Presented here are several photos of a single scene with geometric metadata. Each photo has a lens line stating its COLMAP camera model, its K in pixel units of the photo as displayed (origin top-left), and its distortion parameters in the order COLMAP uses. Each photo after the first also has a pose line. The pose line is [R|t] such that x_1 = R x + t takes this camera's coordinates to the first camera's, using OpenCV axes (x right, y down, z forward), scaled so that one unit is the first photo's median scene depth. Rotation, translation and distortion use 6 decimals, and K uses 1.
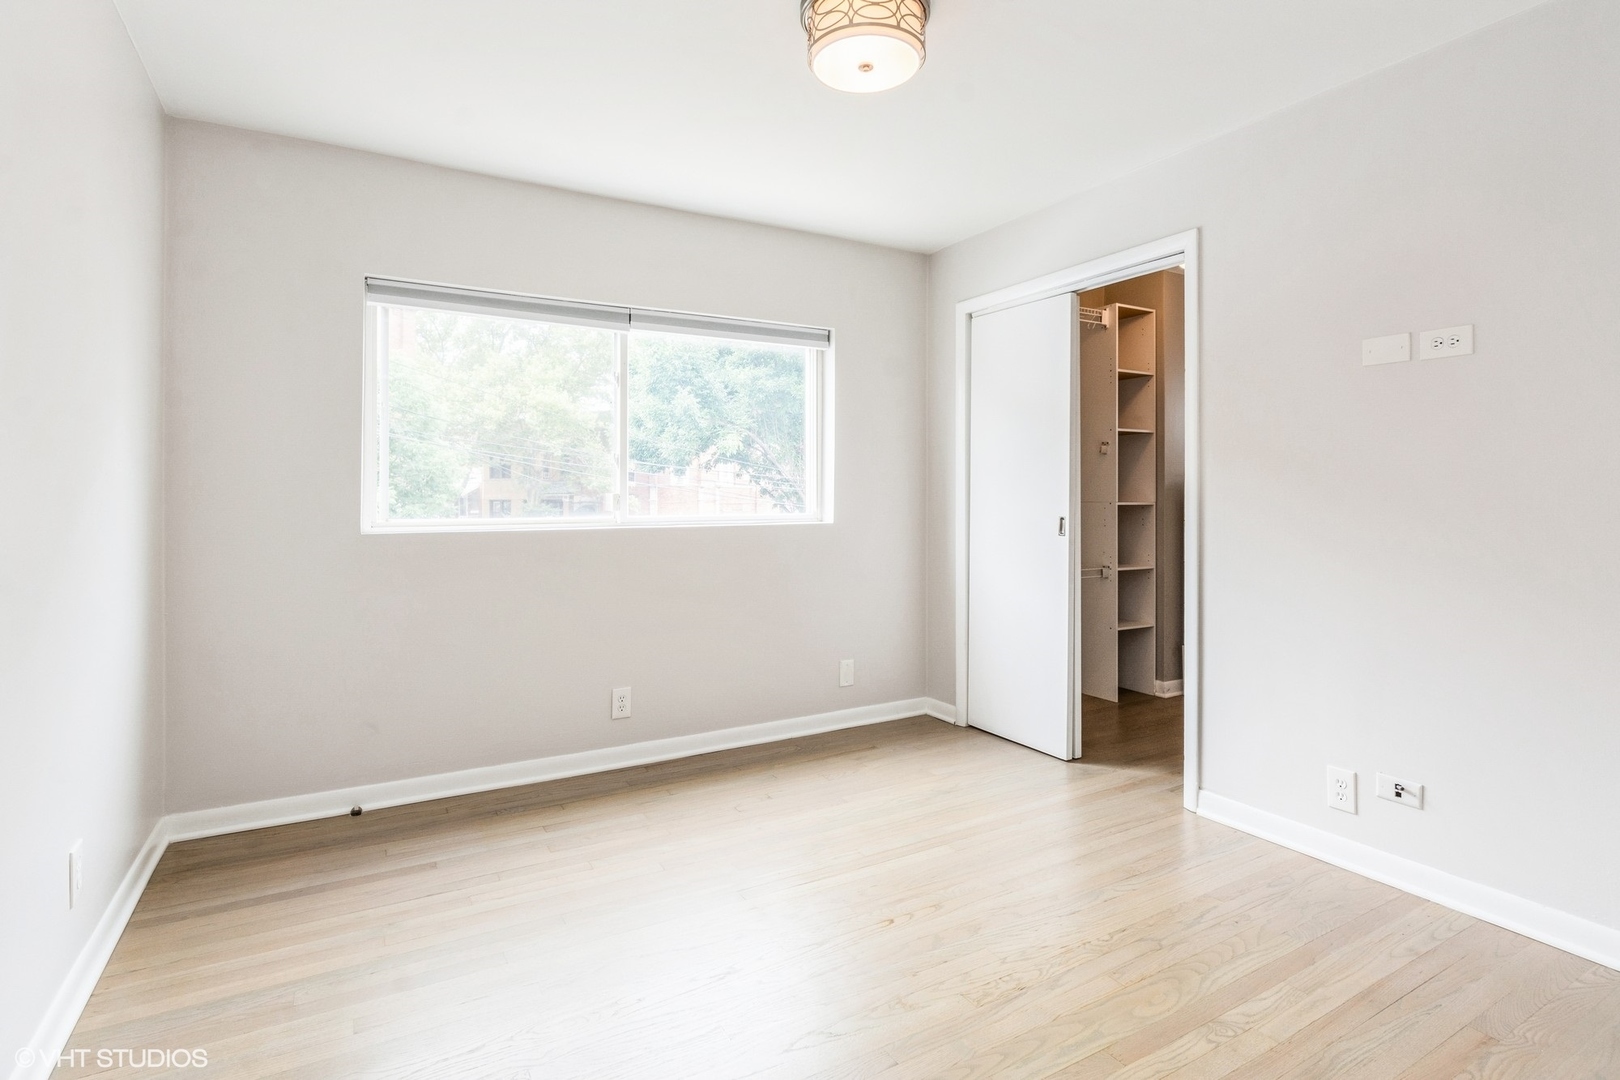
lens RADIAL K [[797.6, 0, 810.2], [0, 797.6, 496.1], [0, 0, 1]] dist [-0.000617, -0.000148]
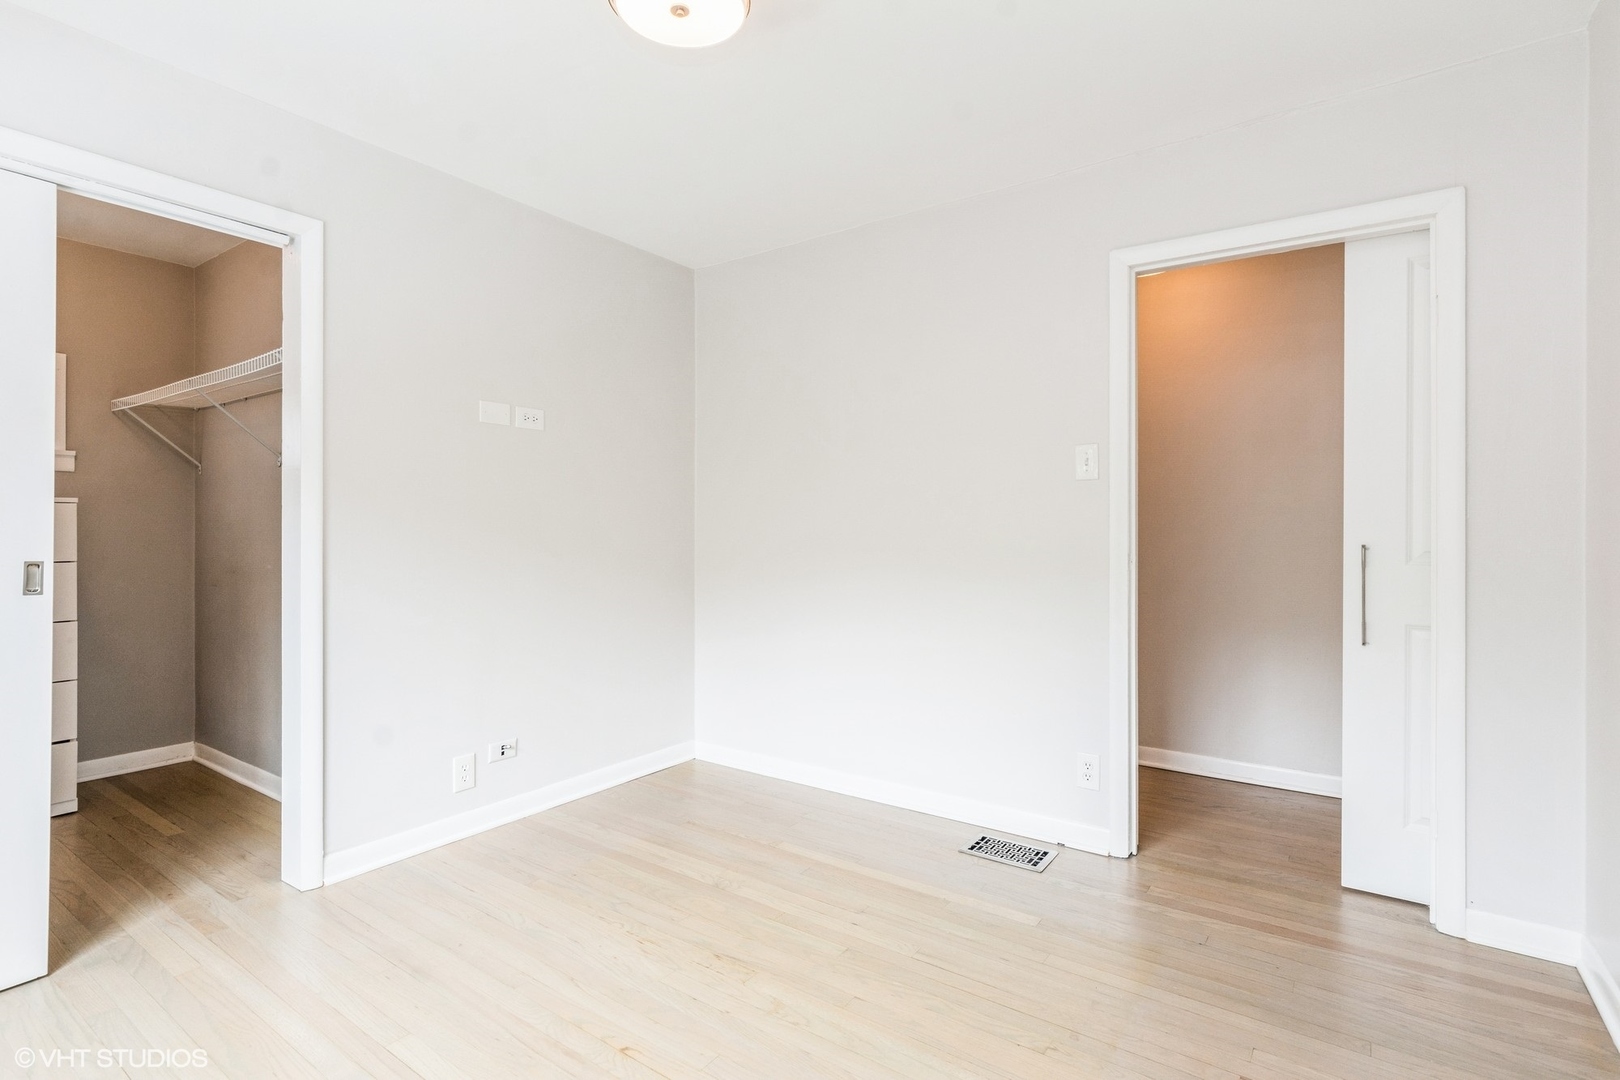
lens RADIAL K [[789.6, 0, 810.0], [0, 789.6, 540.0], [0, 0, 1]] dist [-0.000488, -0.000133]
pose [[-0.419097, -0.018900, 0.907745, -0.666958], [-0.004540, 0.999814, 0.018721, -0.005793], [-0.907930, 0.003725, -0.419105, 1.105024]]
